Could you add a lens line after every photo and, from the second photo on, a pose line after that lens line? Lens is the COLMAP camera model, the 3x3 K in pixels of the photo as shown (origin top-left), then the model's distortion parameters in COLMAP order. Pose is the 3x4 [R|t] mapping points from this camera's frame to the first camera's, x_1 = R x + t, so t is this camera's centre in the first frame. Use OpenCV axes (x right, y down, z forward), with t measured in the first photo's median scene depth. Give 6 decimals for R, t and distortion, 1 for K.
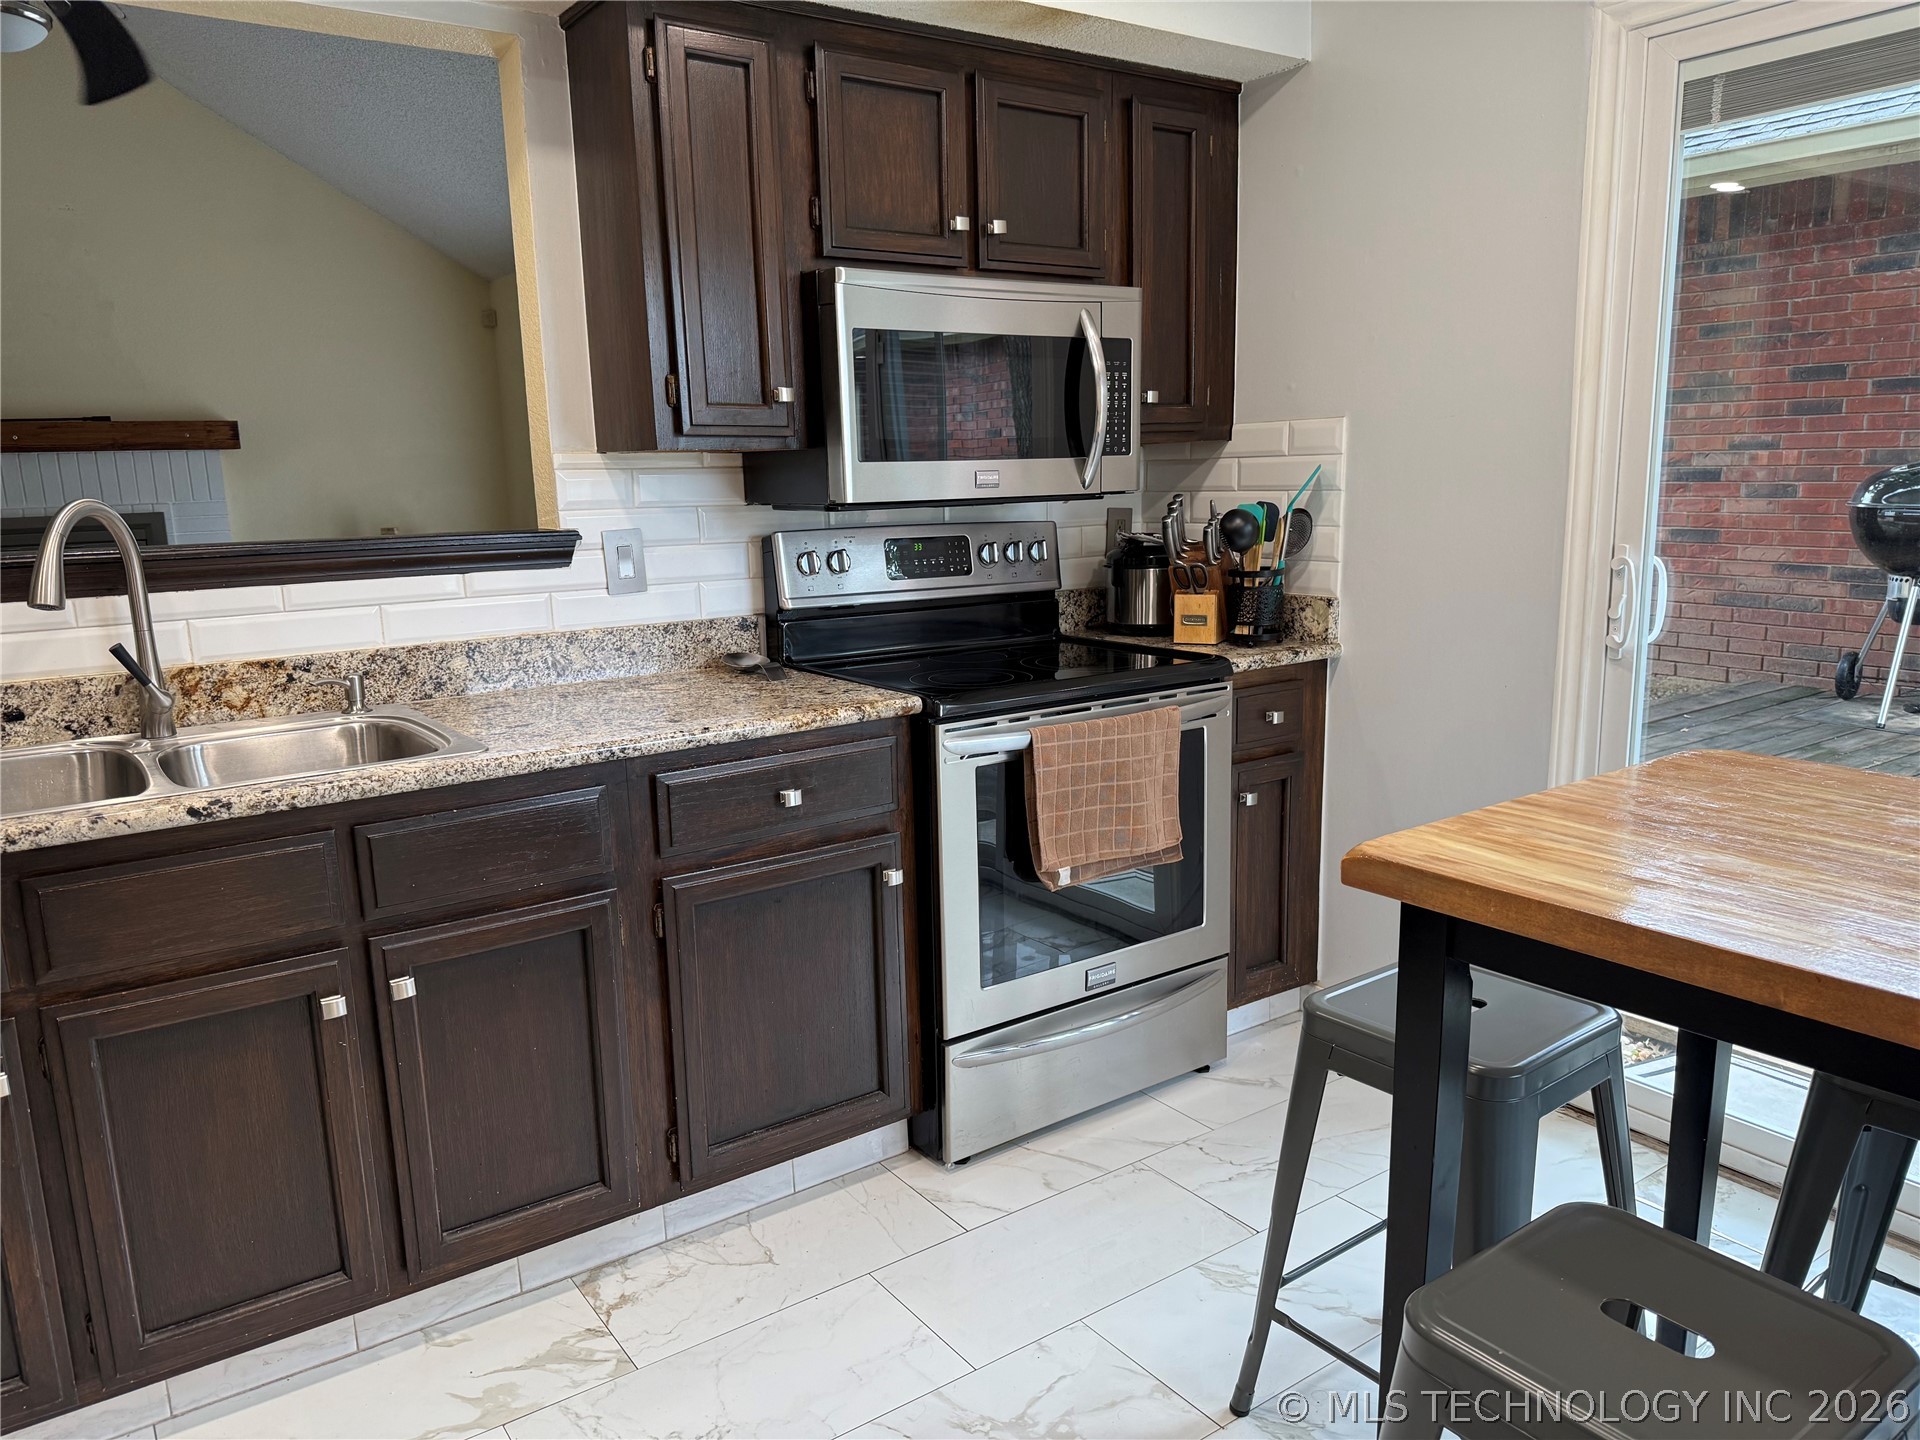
lens RADIAL K [[1334.8, 0, 961.4], [0, 1334.8, 737.9], [0, 0, 1]] dist [0.070844, -0.094943]
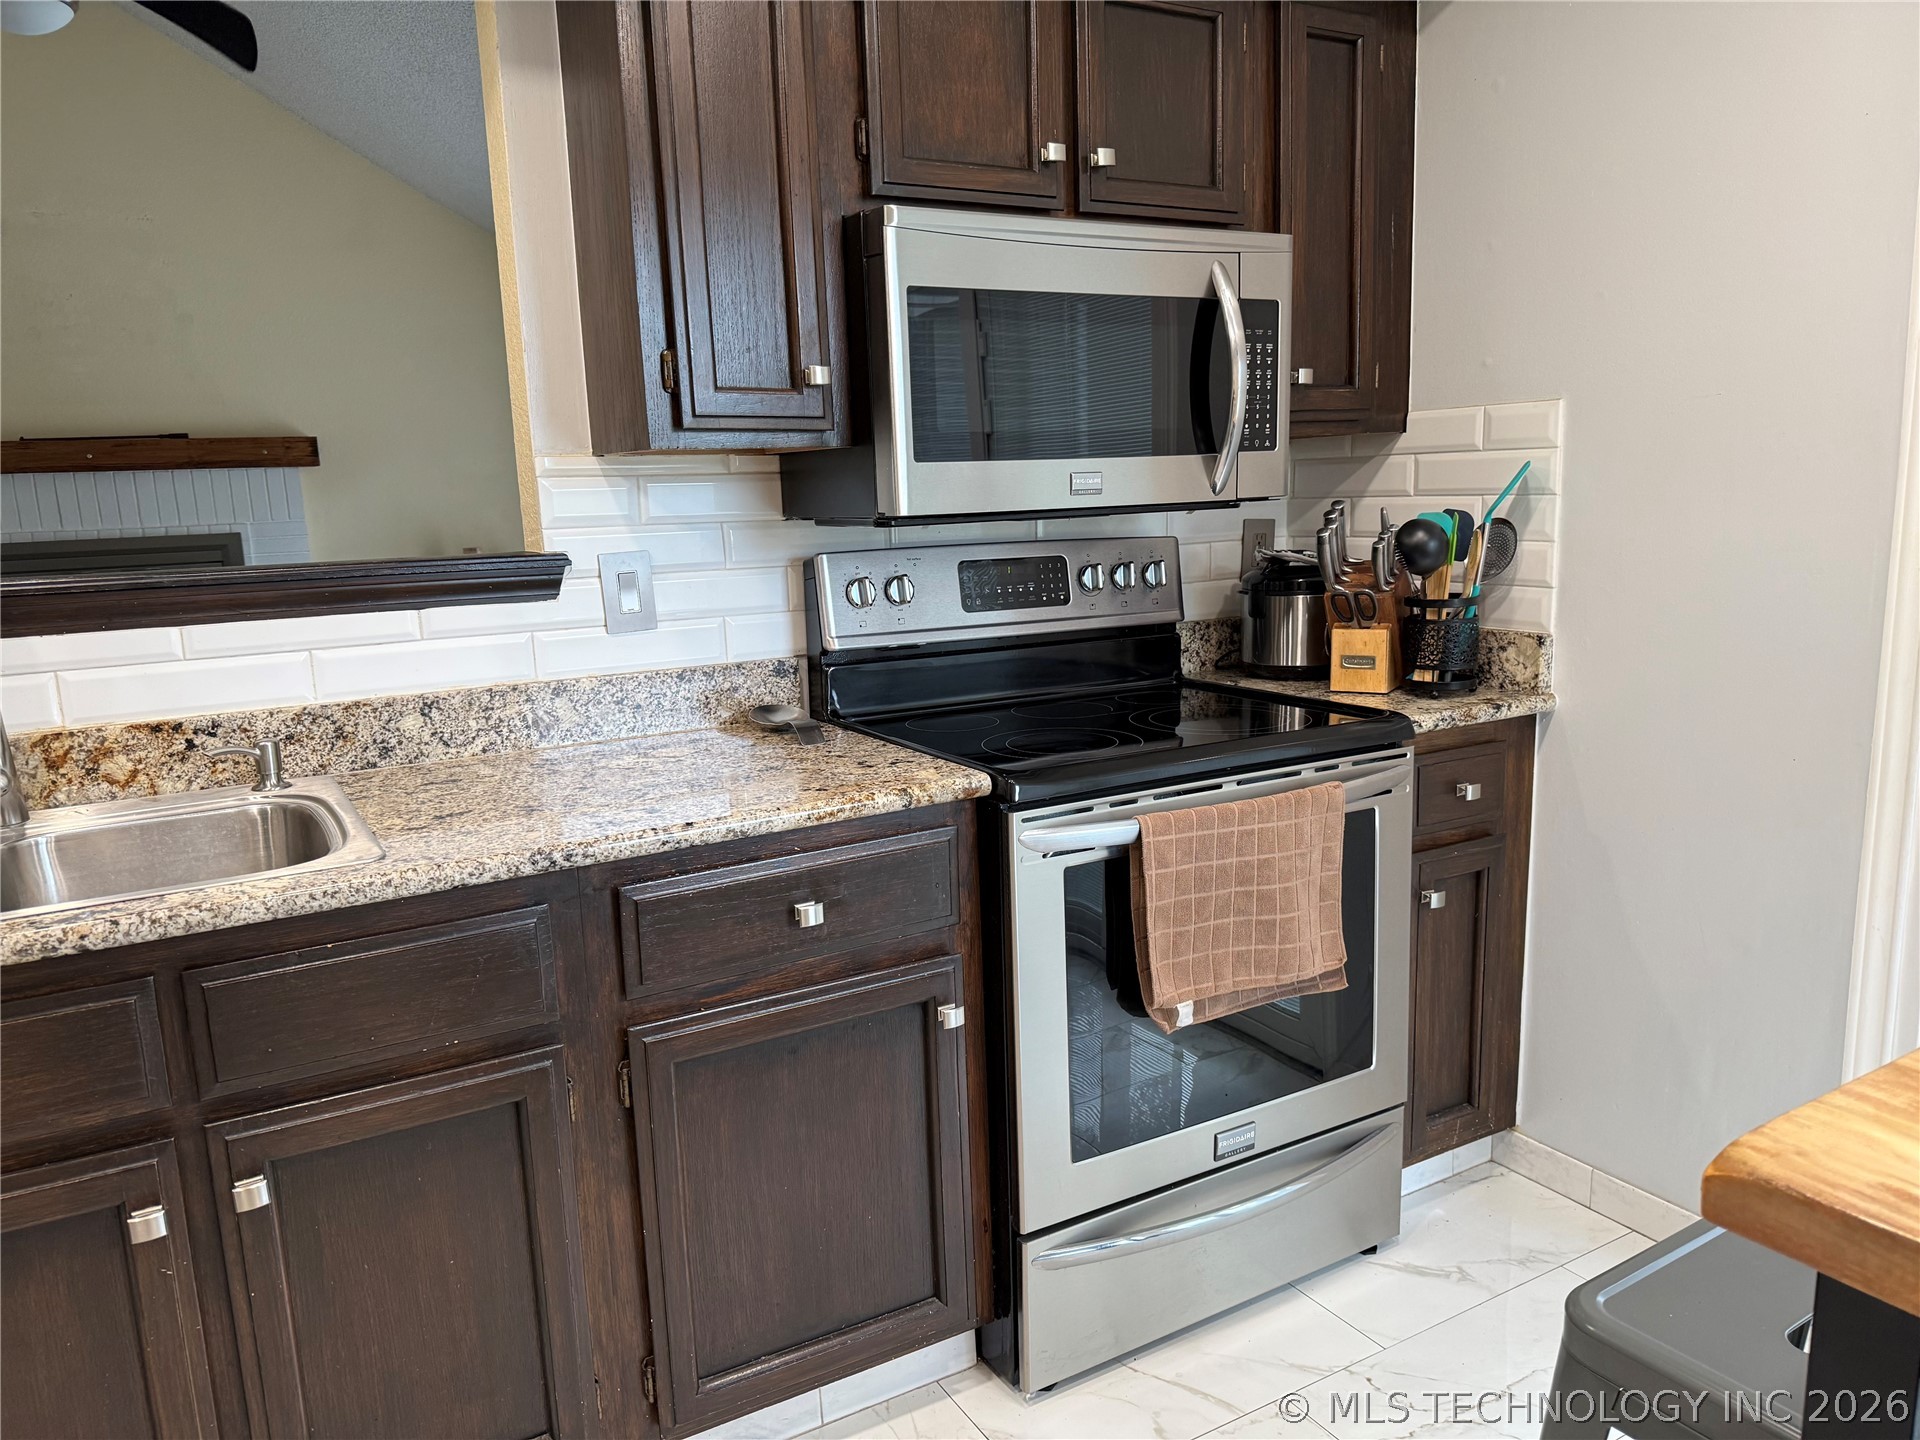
lens RADIAL K [[1356.7, 0, 948.1], [0, 1356.7, 734.6], [0, 0, 1]] dist [0.074068, -0.099089]
pose [[0.994977, 0.007418, -0.099832, 0.021371], [-0.008900, 0.999857, -0.014414, -0.041027], [0.099711, 0.015230, 0.994900, 0.239856]]
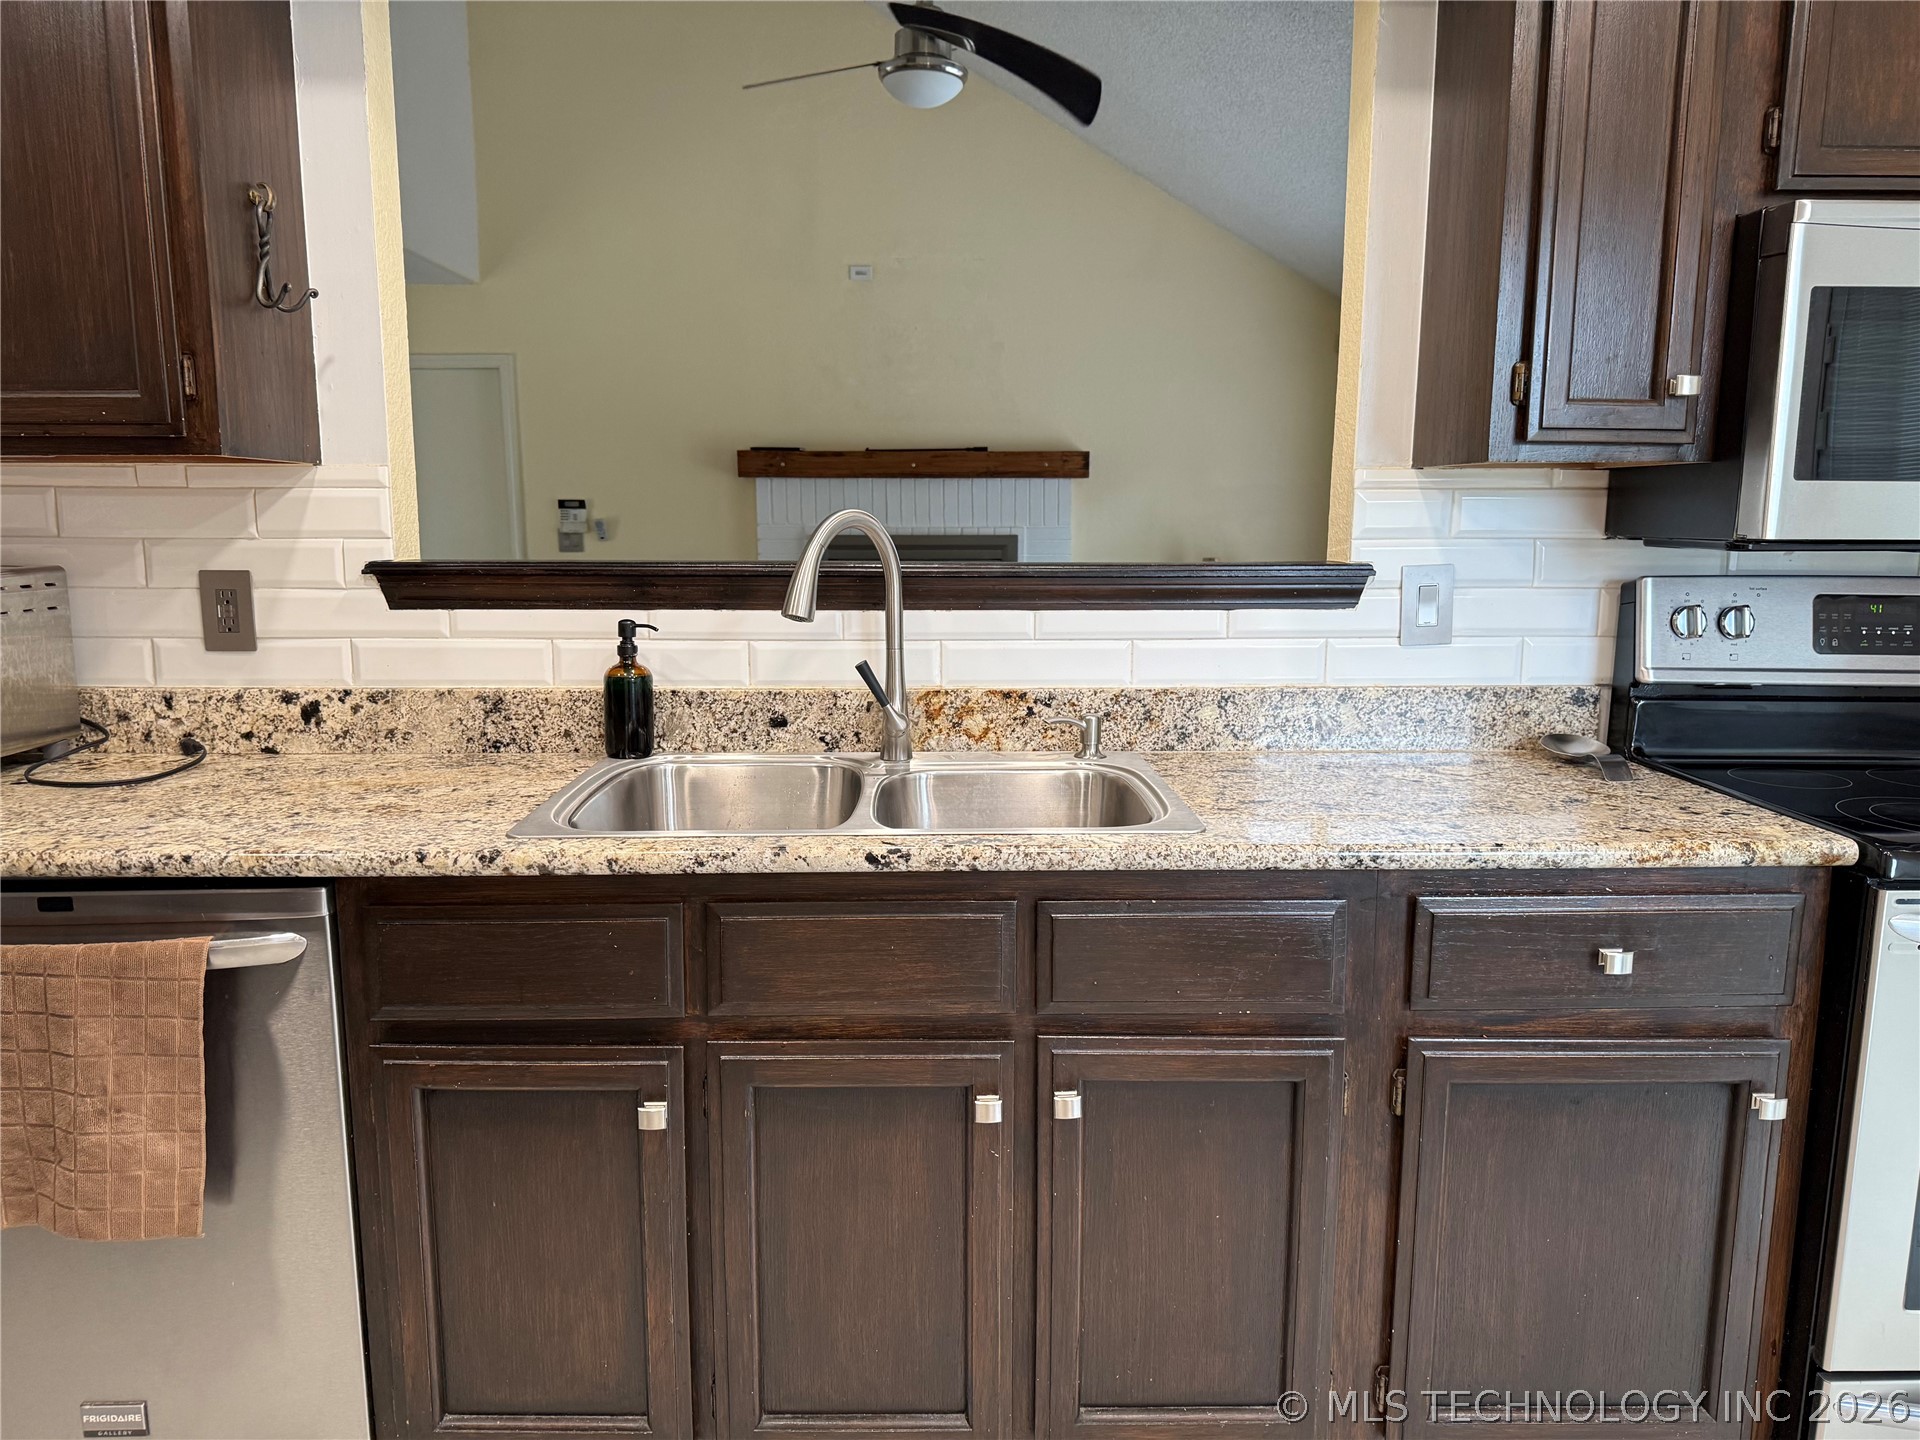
lens RADIAL K [[1356.7, 0, 948.1], [0, 1356.7, 734.6], [0, 0, 1]] dist [0.074068, -0.099089]
pose [[0.823961, 0.116345, -0.554574, -0.030239], [-0.133801, 0.990966, 0.009101, -0.028712], [0.550623, 0.066704, 0.832085, 0.199102]]
